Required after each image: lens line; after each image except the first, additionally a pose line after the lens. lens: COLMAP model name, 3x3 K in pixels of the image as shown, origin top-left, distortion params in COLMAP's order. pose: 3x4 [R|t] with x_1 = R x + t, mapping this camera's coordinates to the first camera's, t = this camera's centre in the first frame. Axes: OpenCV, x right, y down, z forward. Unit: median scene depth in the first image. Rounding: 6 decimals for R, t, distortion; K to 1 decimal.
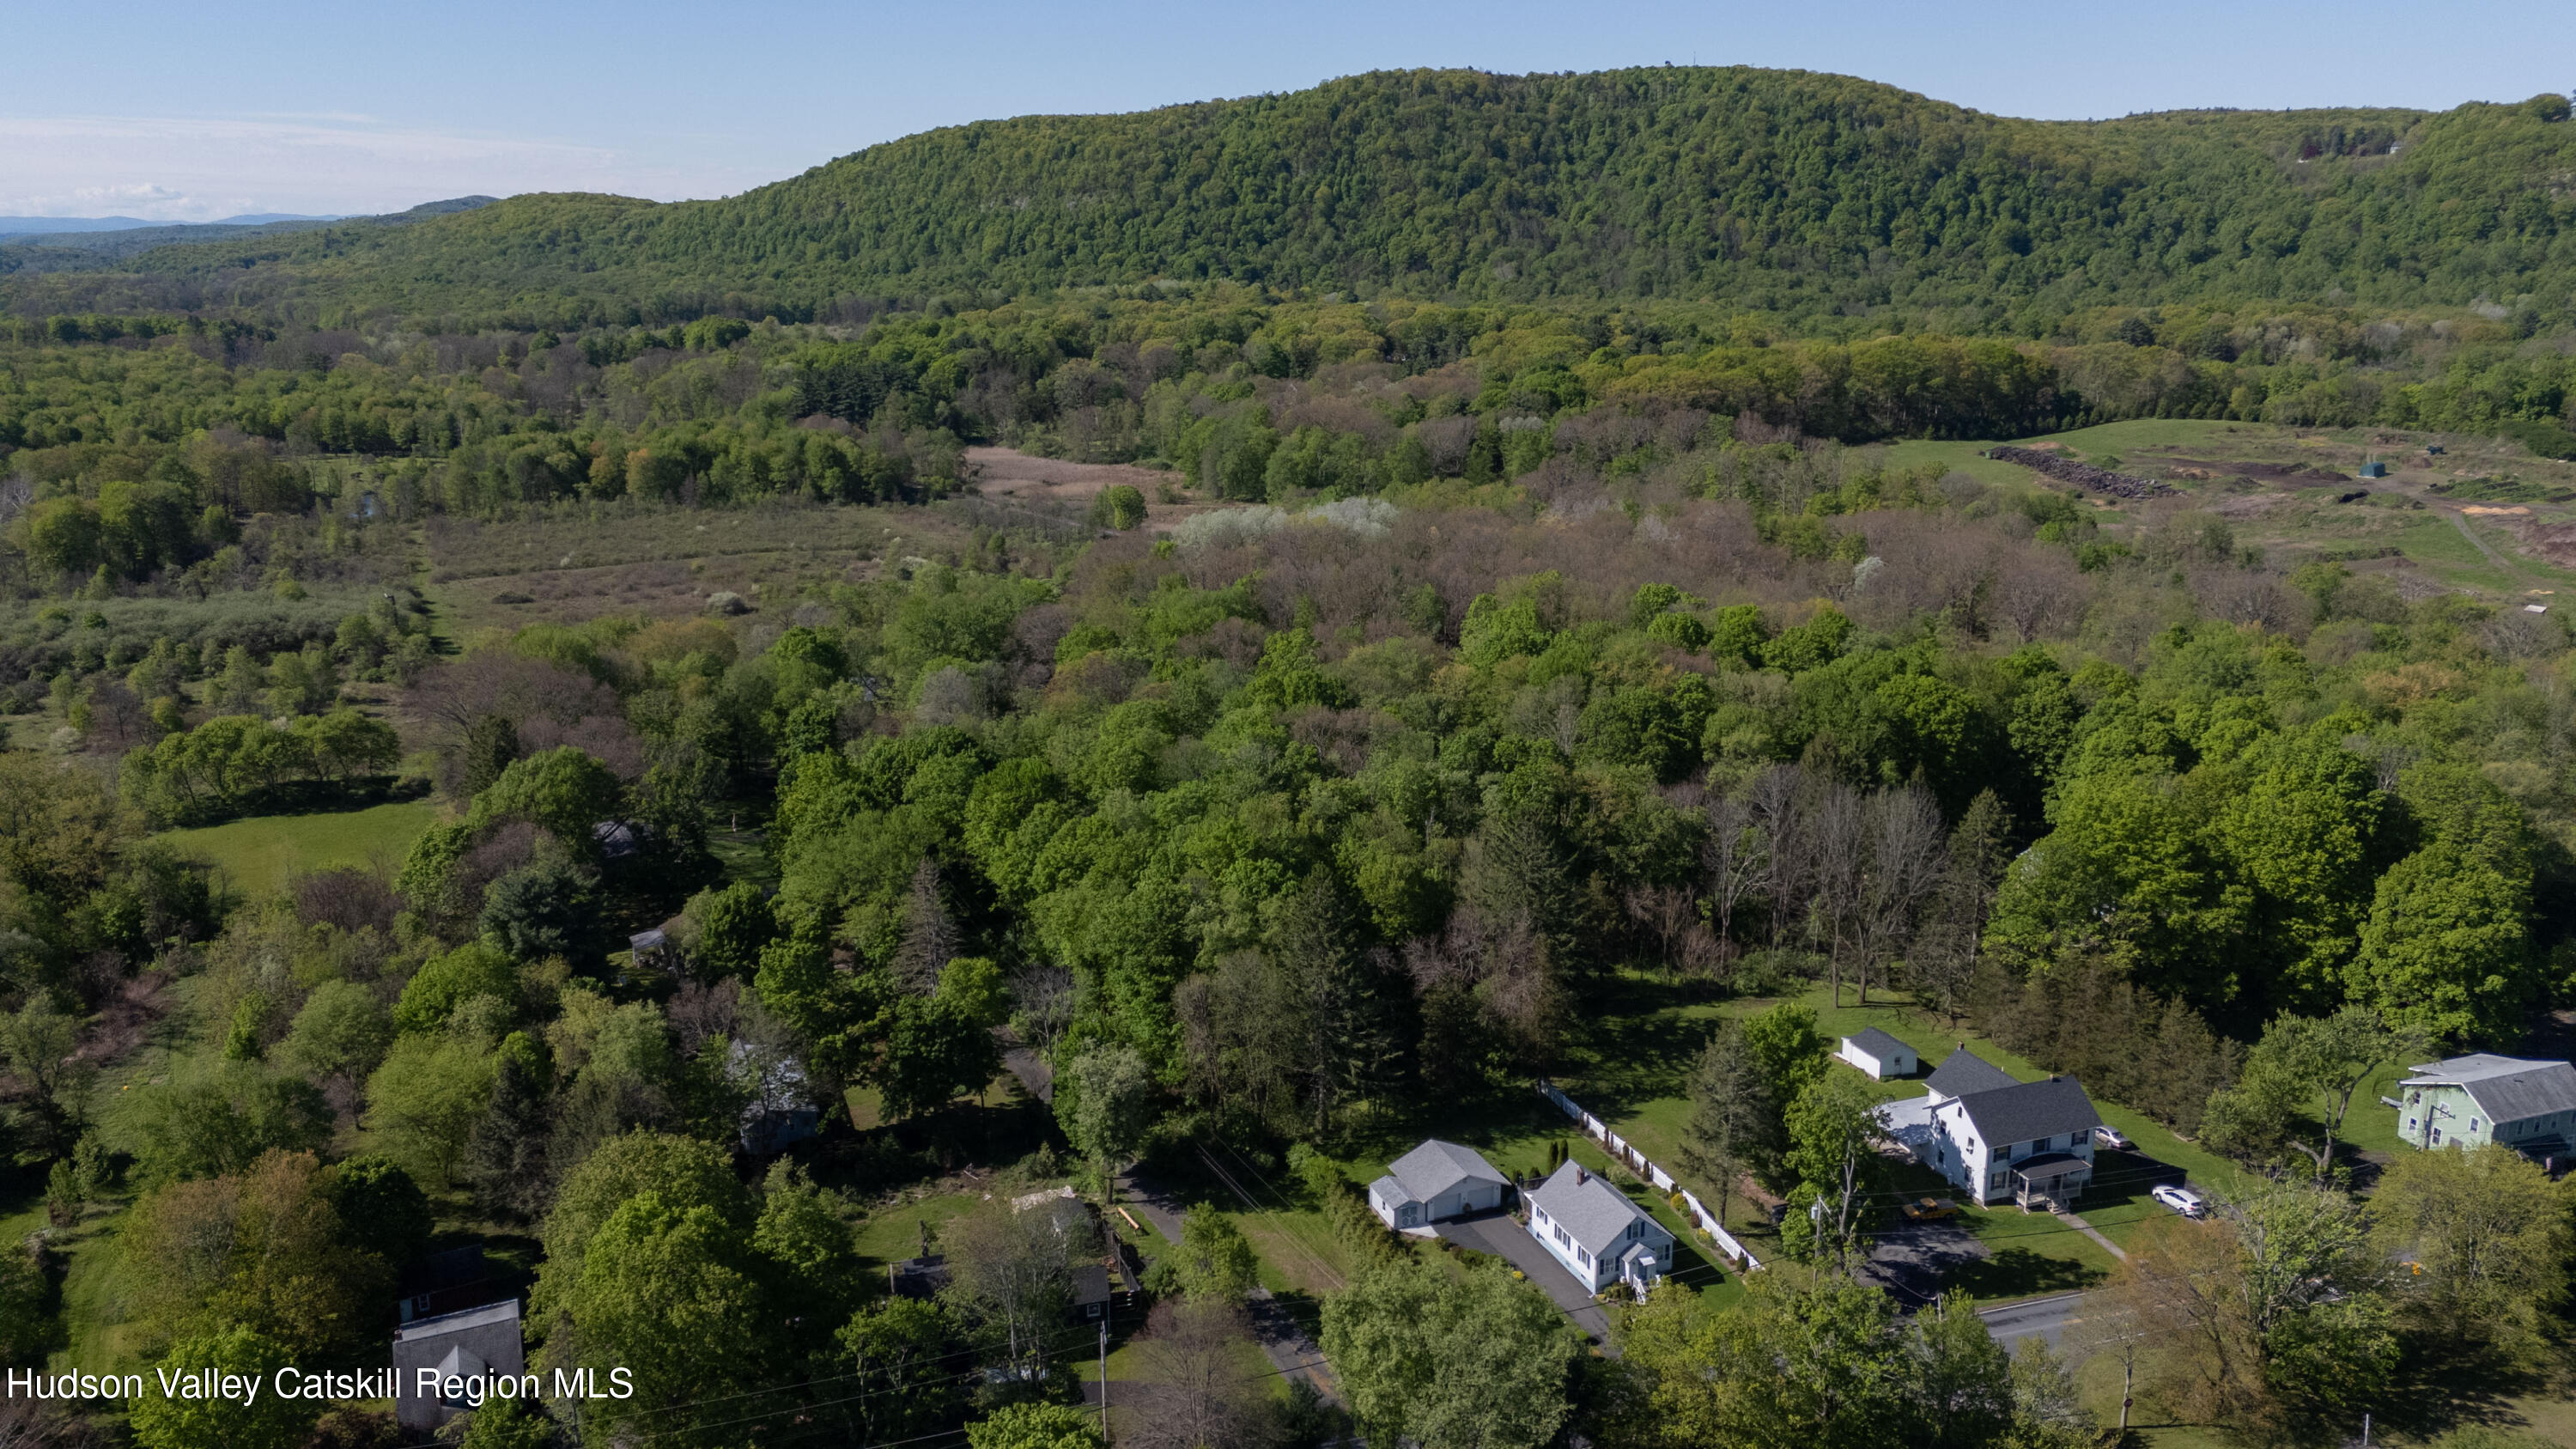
lens RADIAL K [[1869.0, 0, 1288.4], [0, 1869.0, 731.1], [0, 0, 1]] dist [0.002106, -0.003237]
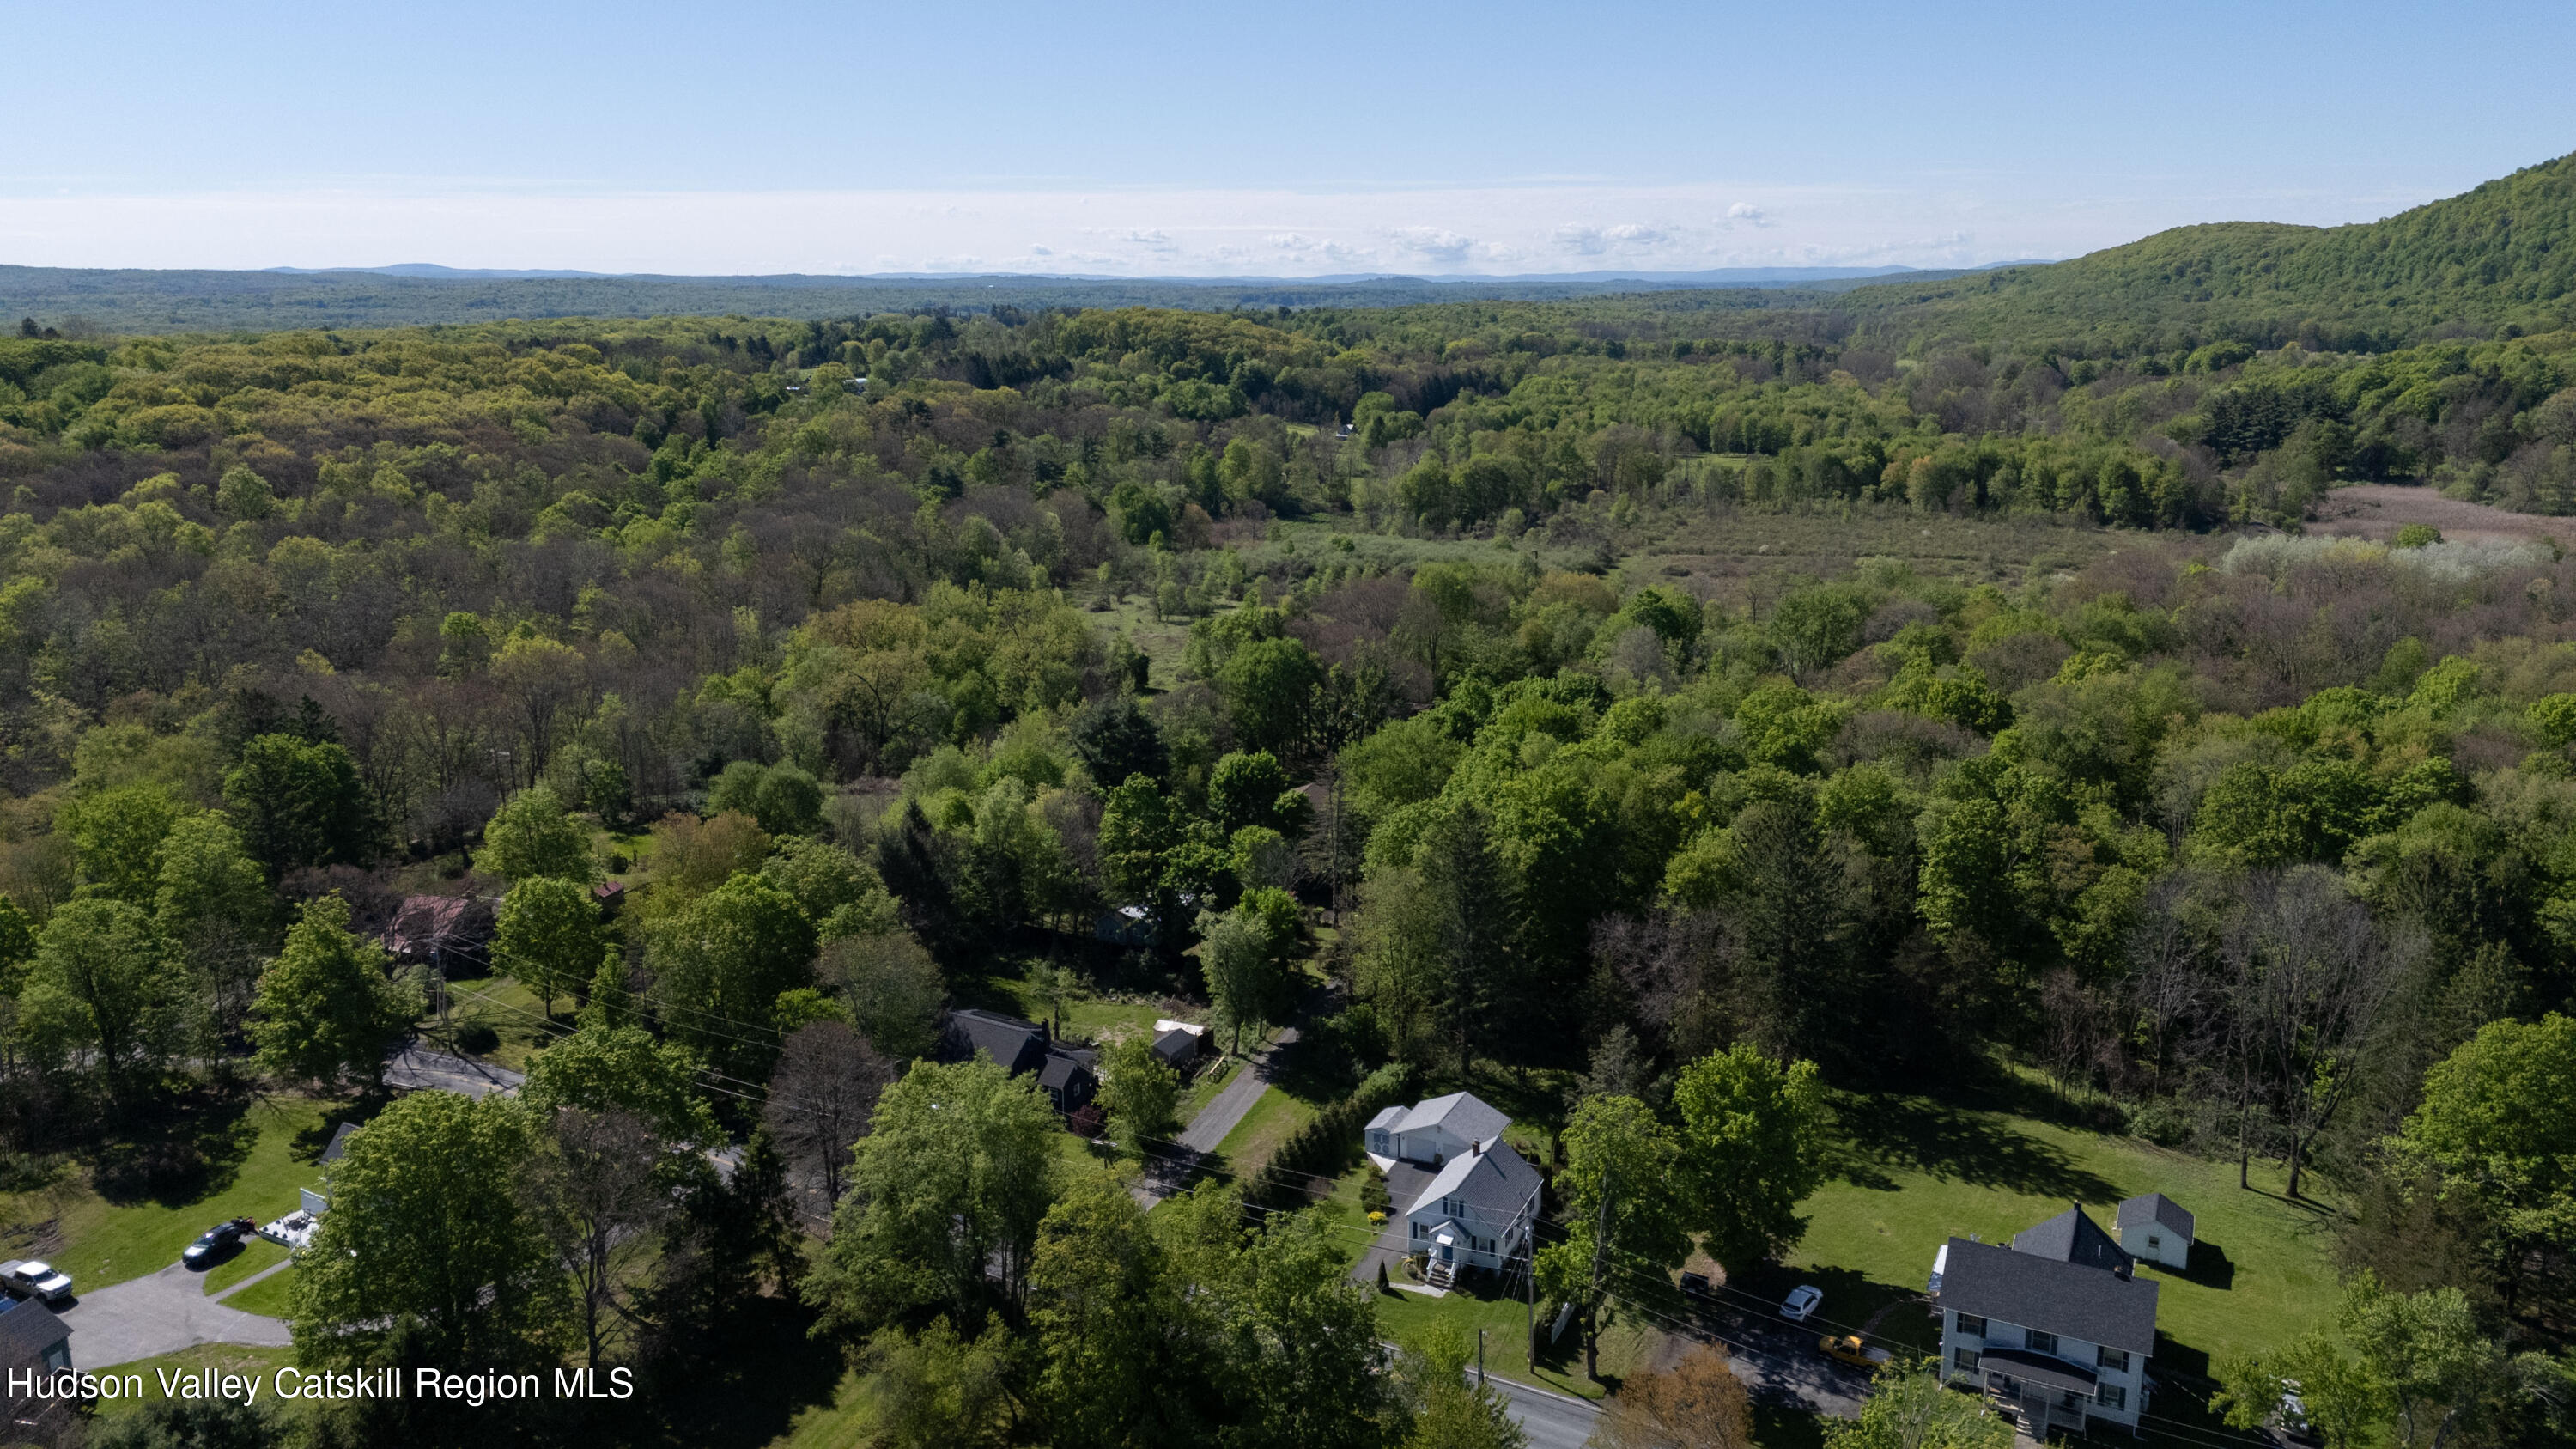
lens RADIAL K [[1869.0, 0, 1289.4], [0, 1869.0, 718.4], [0, 0, 1]] dist [0.002106, -0.003237]
pose [[0.642238, 0.157262, -0.750199, 0.131160], [-0.178428, 0.982513, 0.053210, -0.001254], [0.745448, 0.099683, 0.659068, 0.047912]]
